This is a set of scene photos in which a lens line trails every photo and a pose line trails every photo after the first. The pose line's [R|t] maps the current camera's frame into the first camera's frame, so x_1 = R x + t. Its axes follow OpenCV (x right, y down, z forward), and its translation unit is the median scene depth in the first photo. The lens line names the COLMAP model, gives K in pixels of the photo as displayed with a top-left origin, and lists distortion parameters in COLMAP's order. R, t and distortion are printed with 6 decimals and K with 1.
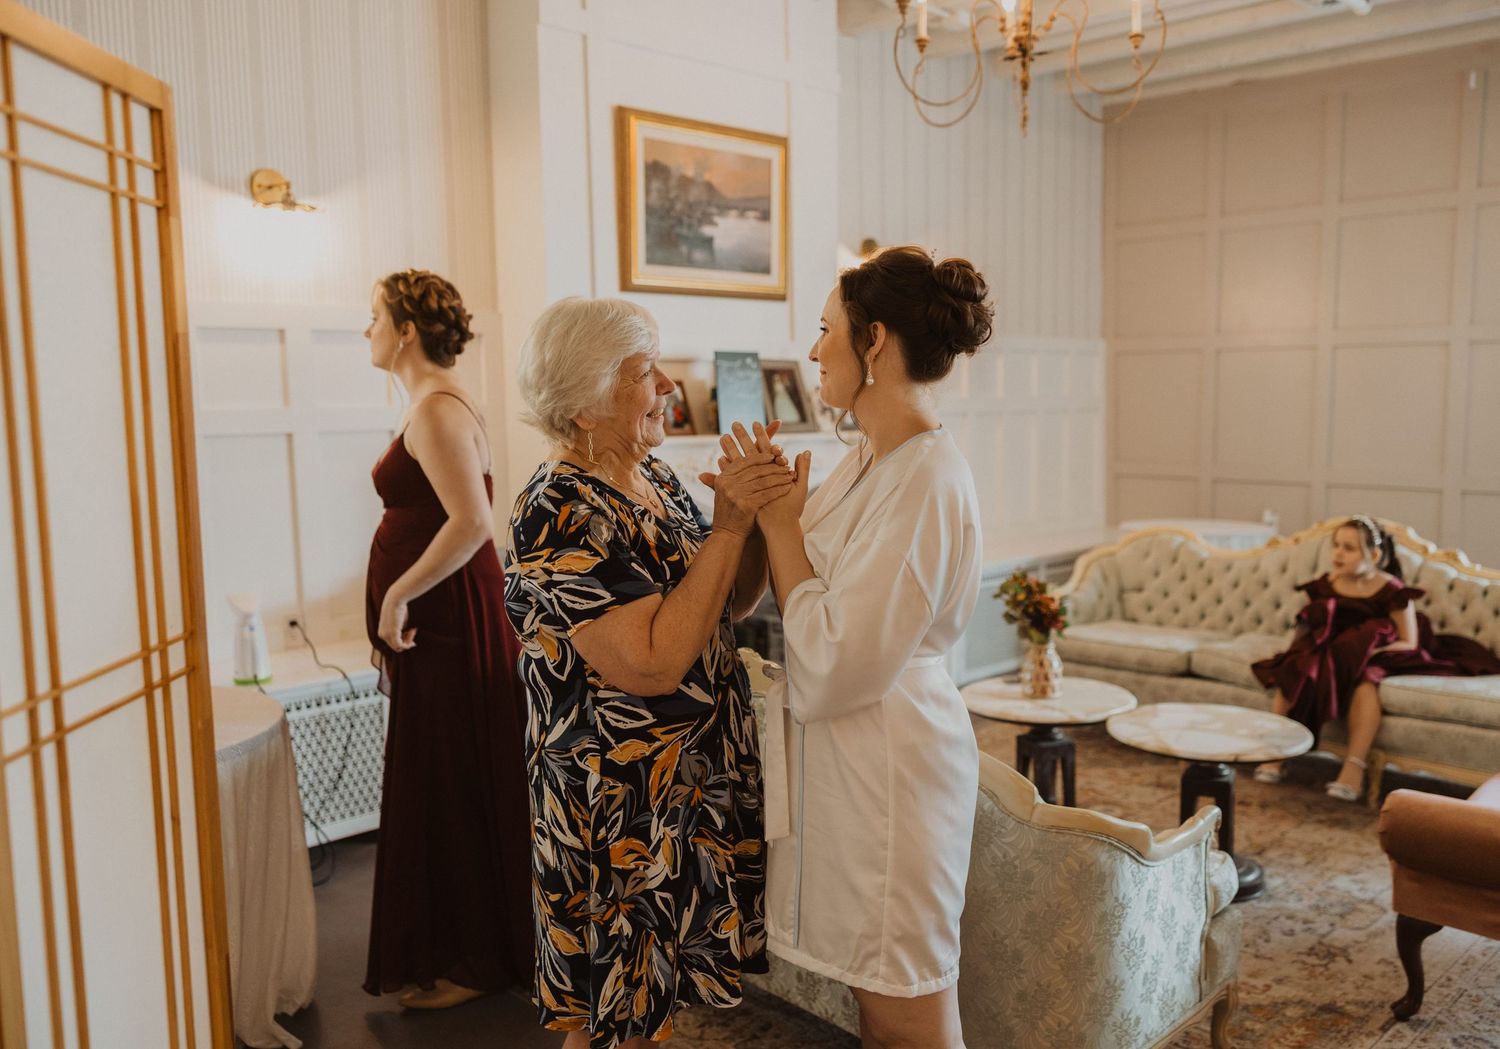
lens RADIAL K [[1267.0, 0, 750.0], [0, 1267.0, 525.1], [0, 0, 1]] dist [0.006037, 0.003163]
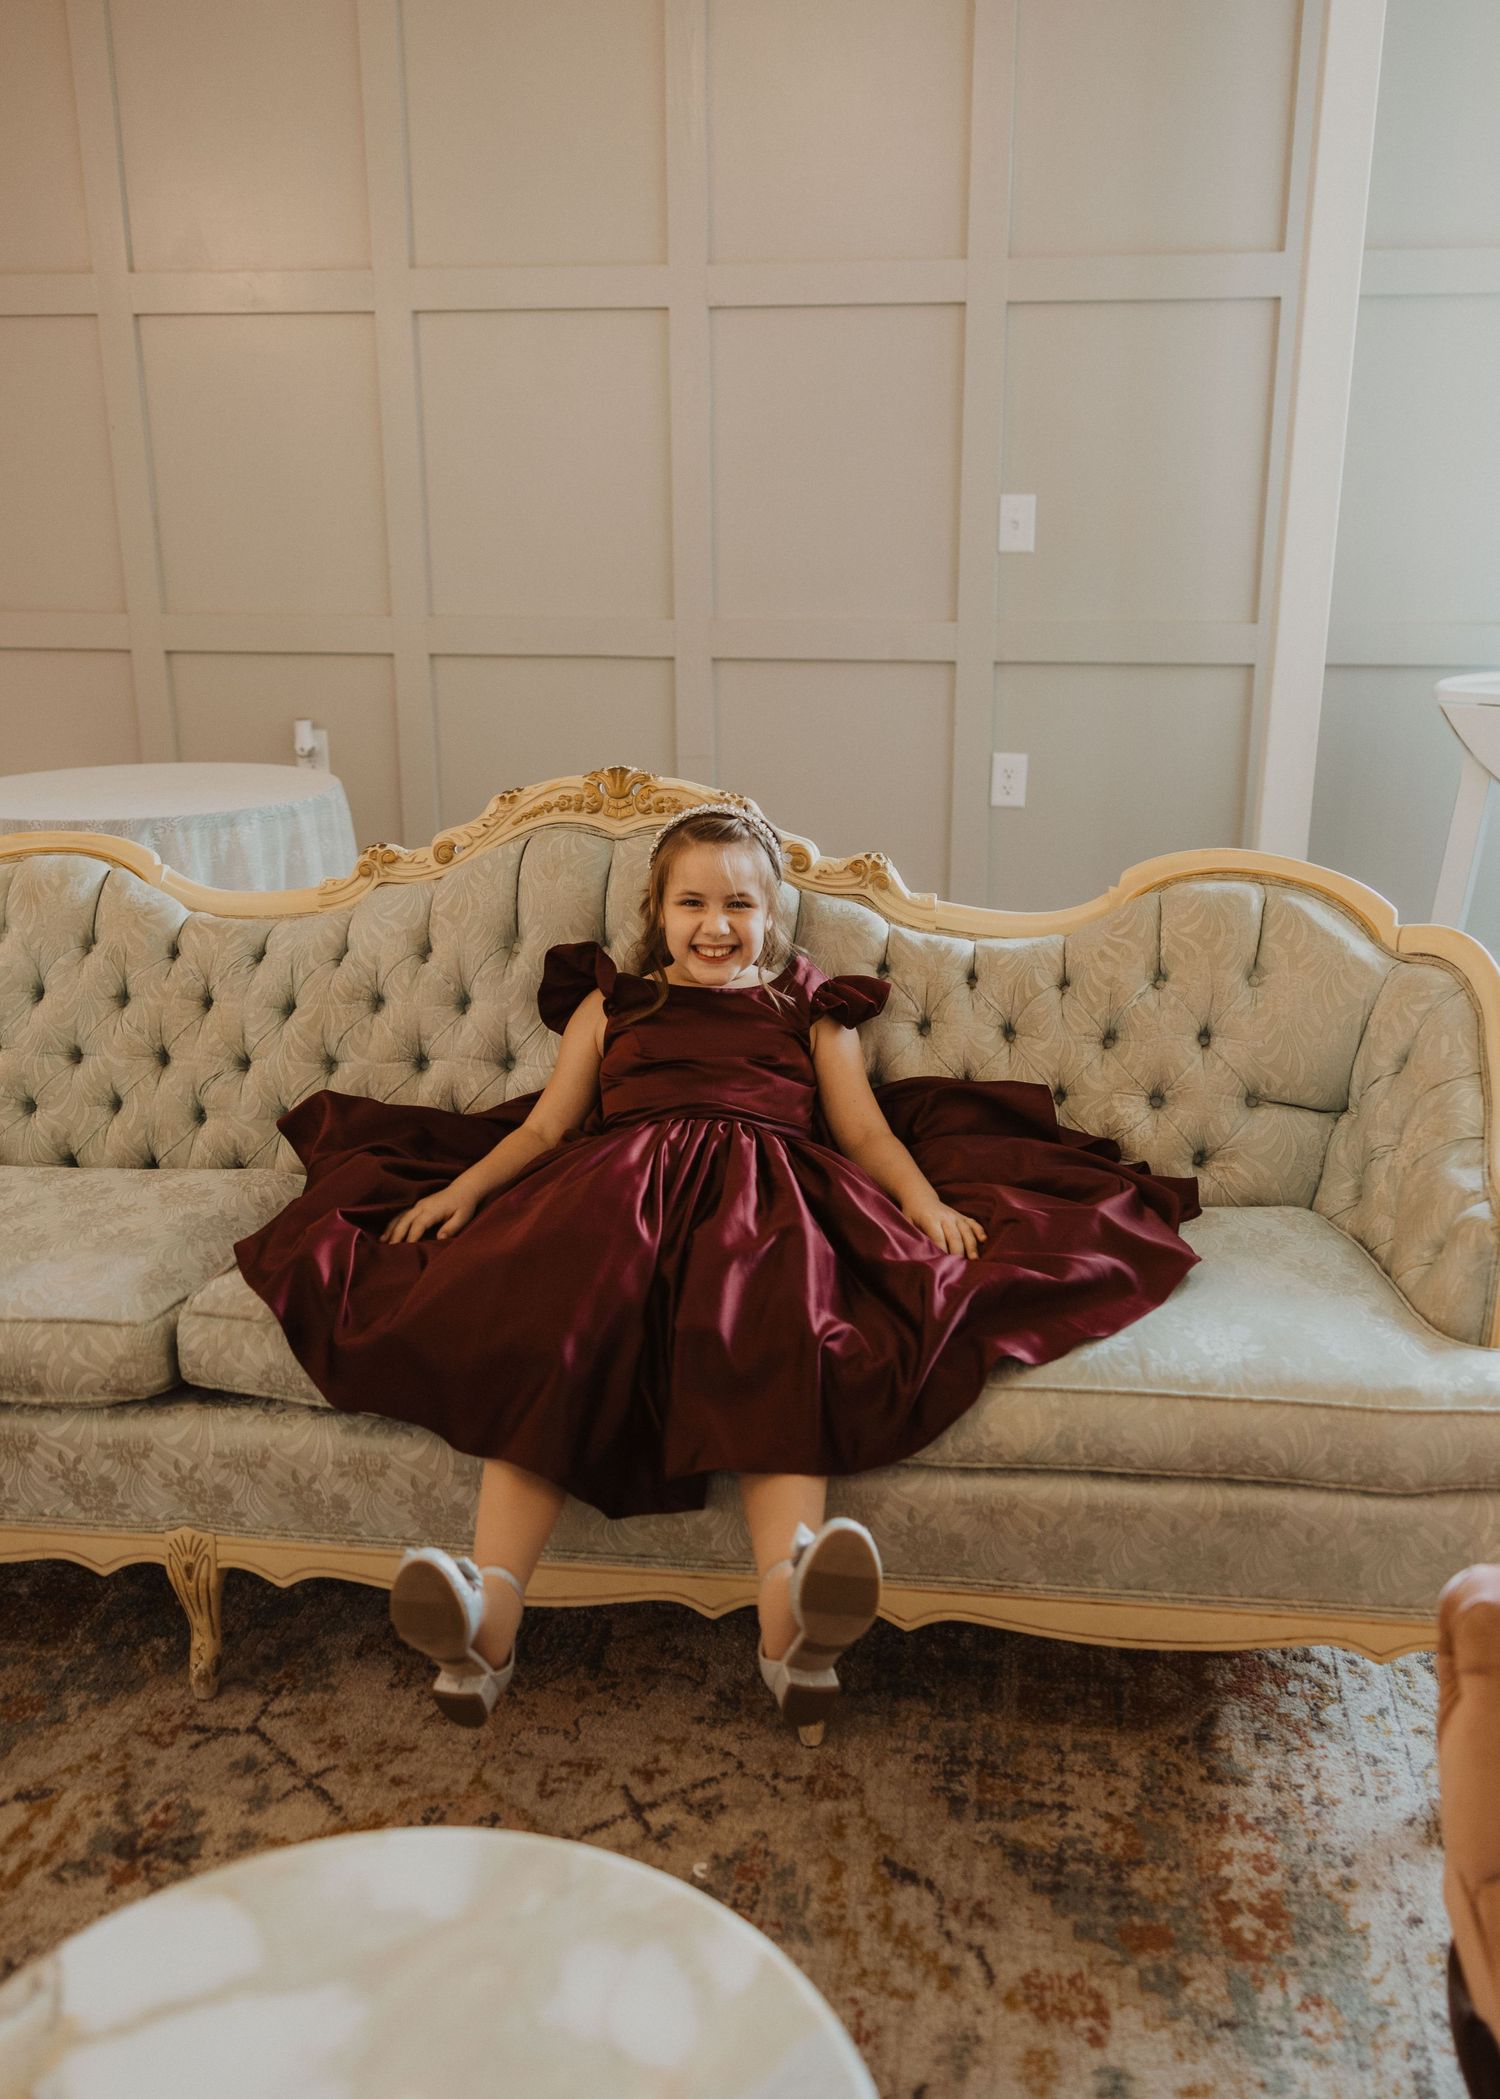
lens RADIAL K [[1737.0, 0, 750.3], [0, 1737.0, 1049.5], [0, 0, 1]] dist [0.010699, 0.000524]
pose [[0.783621, -0.185546, 0.592883, 0.207936], [0.060722, 0.972662, 0.224144, -0.034234], [-0.618265, -0.139643, 0.773465, 0.574997]]
